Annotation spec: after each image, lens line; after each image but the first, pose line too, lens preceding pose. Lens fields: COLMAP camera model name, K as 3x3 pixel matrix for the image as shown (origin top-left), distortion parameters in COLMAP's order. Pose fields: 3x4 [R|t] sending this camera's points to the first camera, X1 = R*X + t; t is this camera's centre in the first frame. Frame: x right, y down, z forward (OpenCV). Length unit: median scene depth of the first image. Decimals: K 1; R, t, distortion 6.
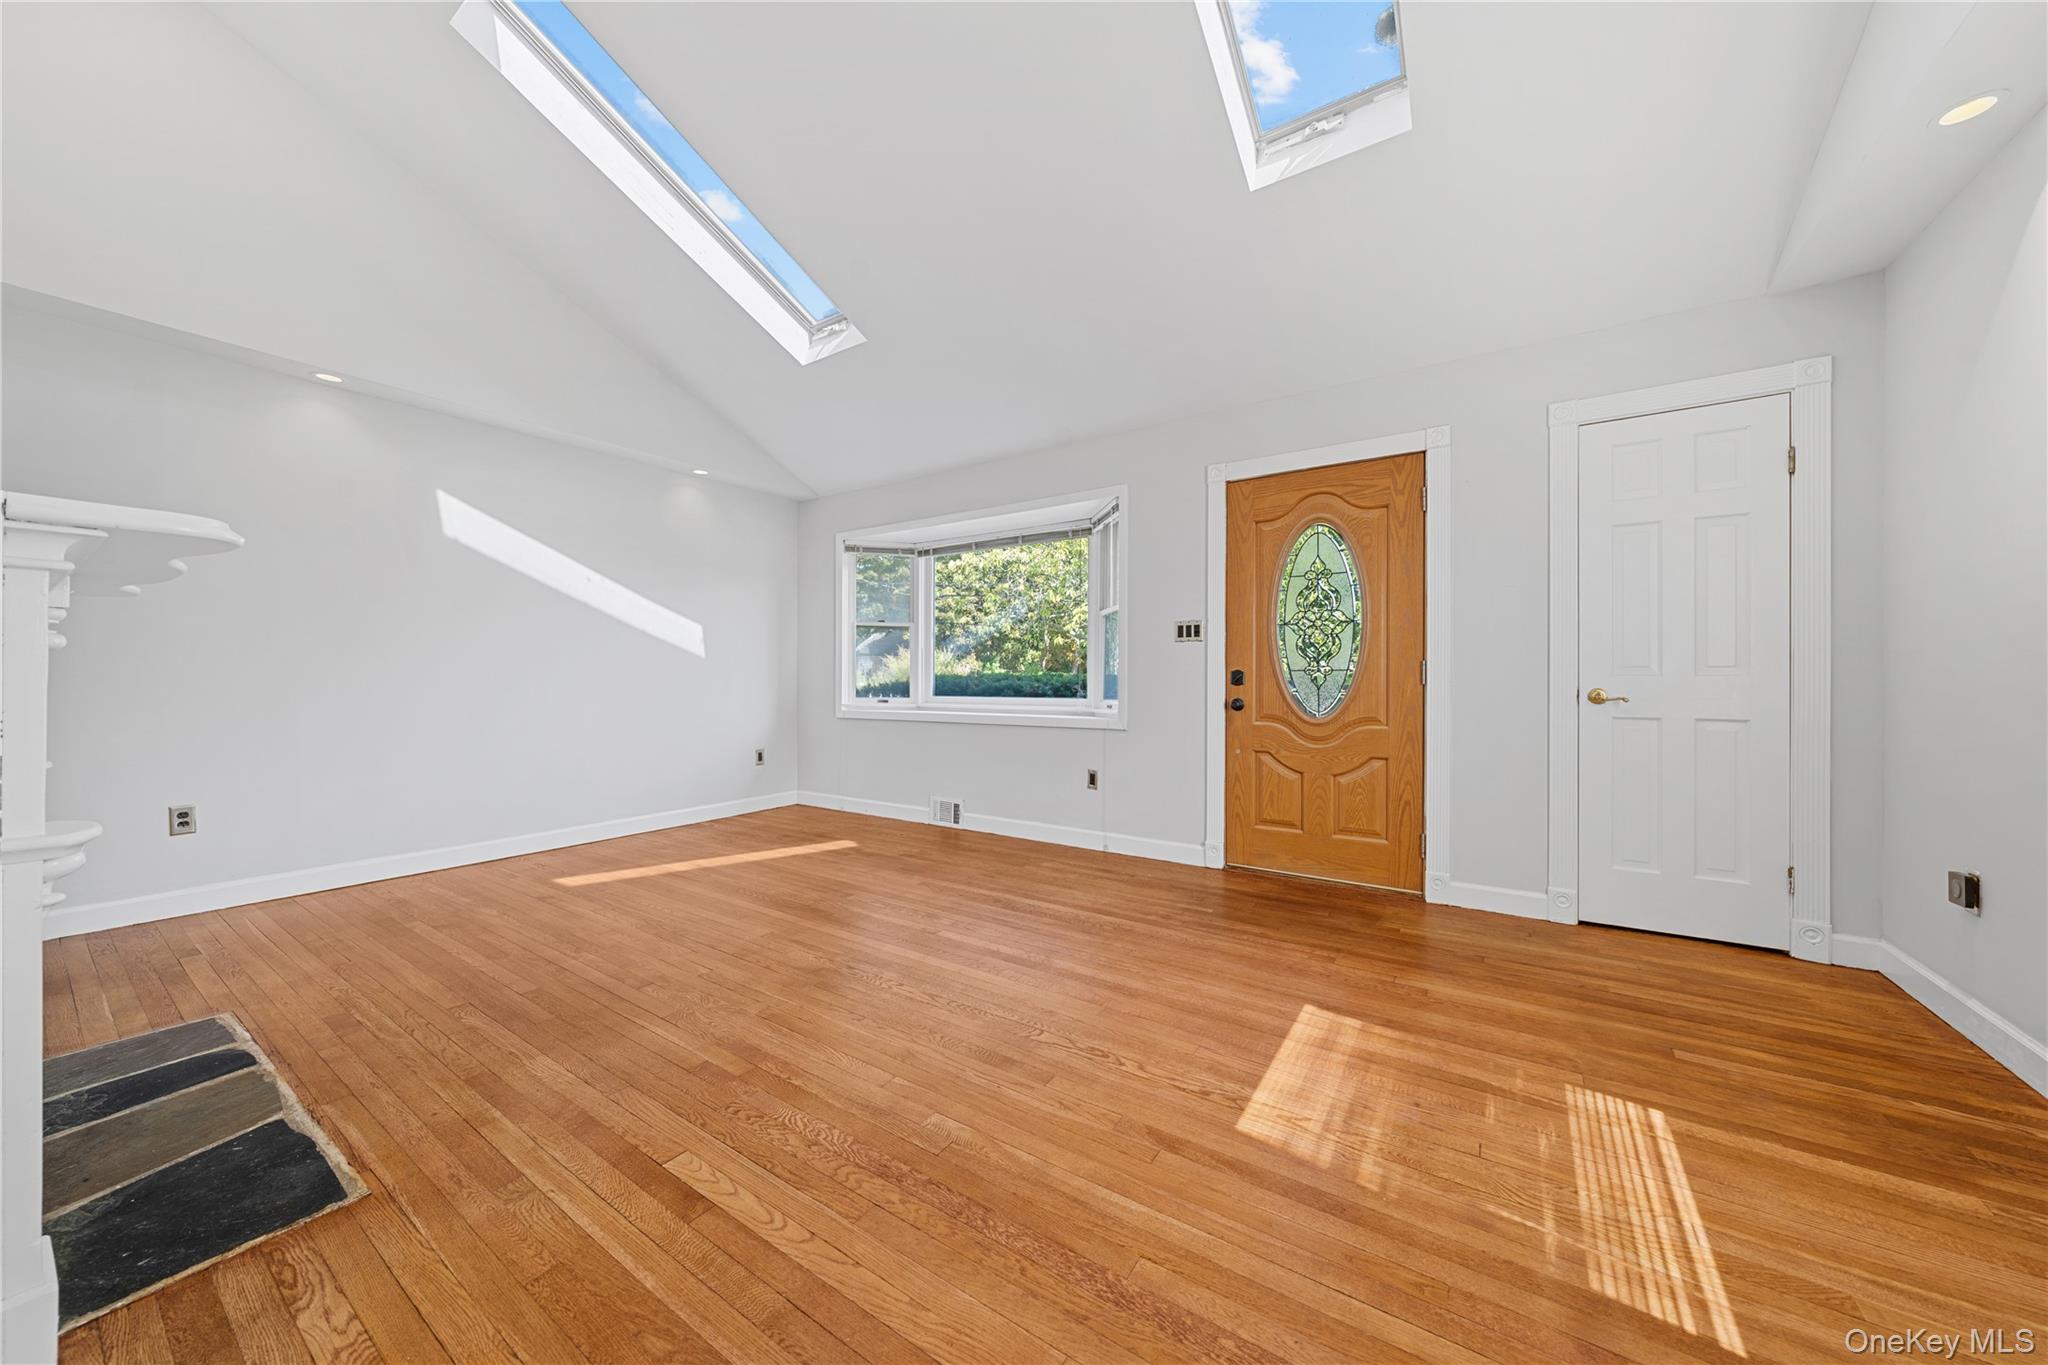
lens RADIAL K [[702.3, 0, 1023.1], [0, 702.3, 676.4], [0, 0, 1]] dist [-0.001638, 0.000105]
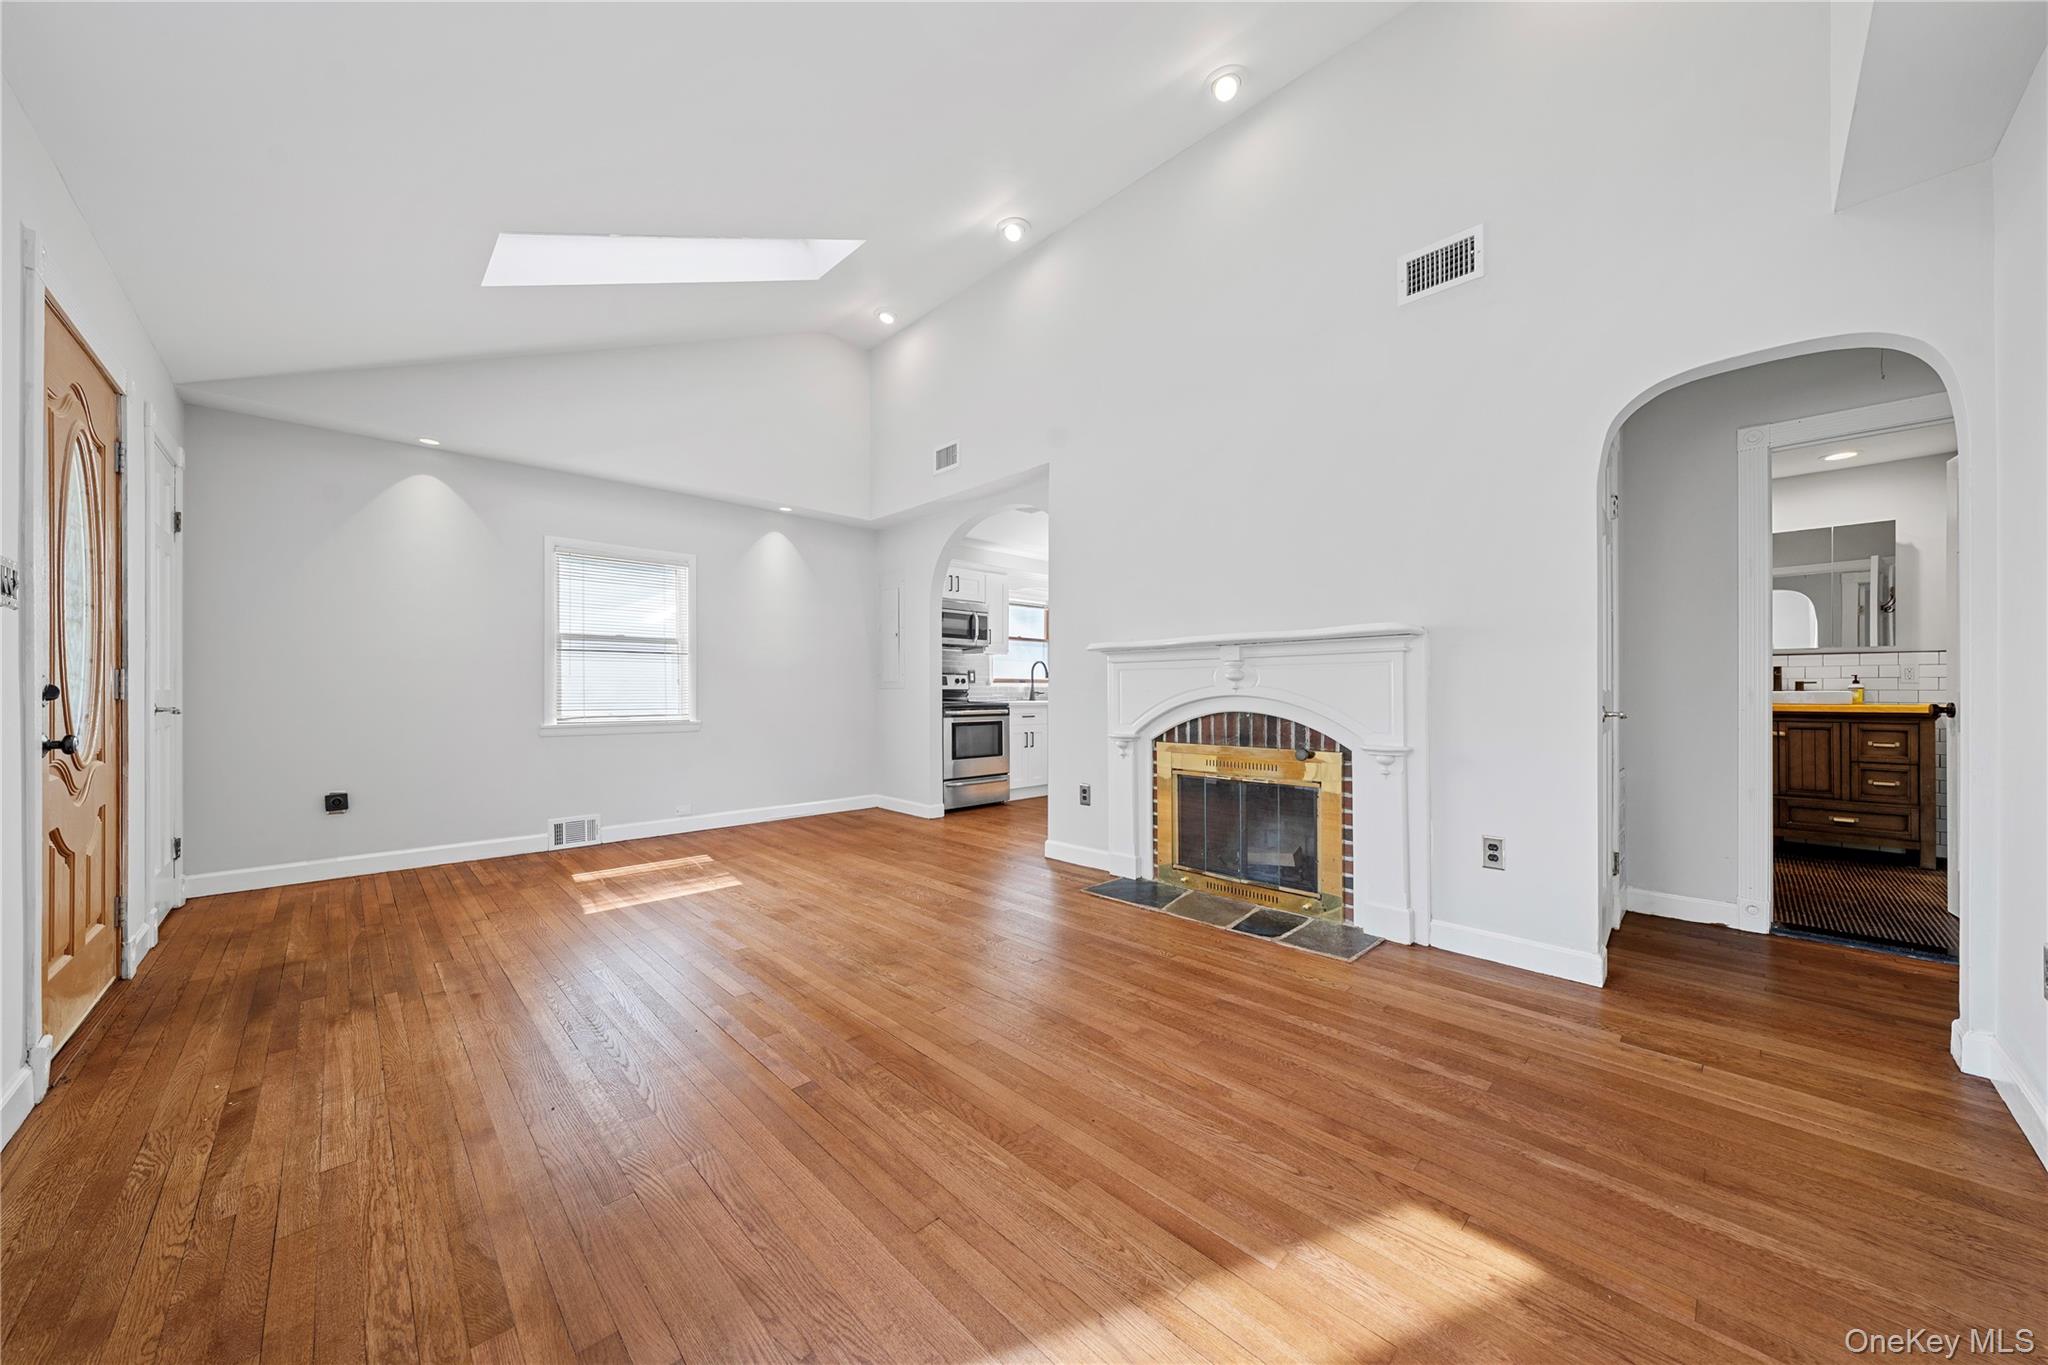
lens RADIAL K [[702.3, 0, 1024.0], [0, 702.3, 691.4], [0, 0, 1]] dist [-0.001638, 0.000105]
pose [[-0.979304, -0.000826, 0.202392, -0.817599], [-0.000974, 0.999999, -0.000629, 0.001903], [-0.202391, -0.000813, -0.979304, 2.318460]]
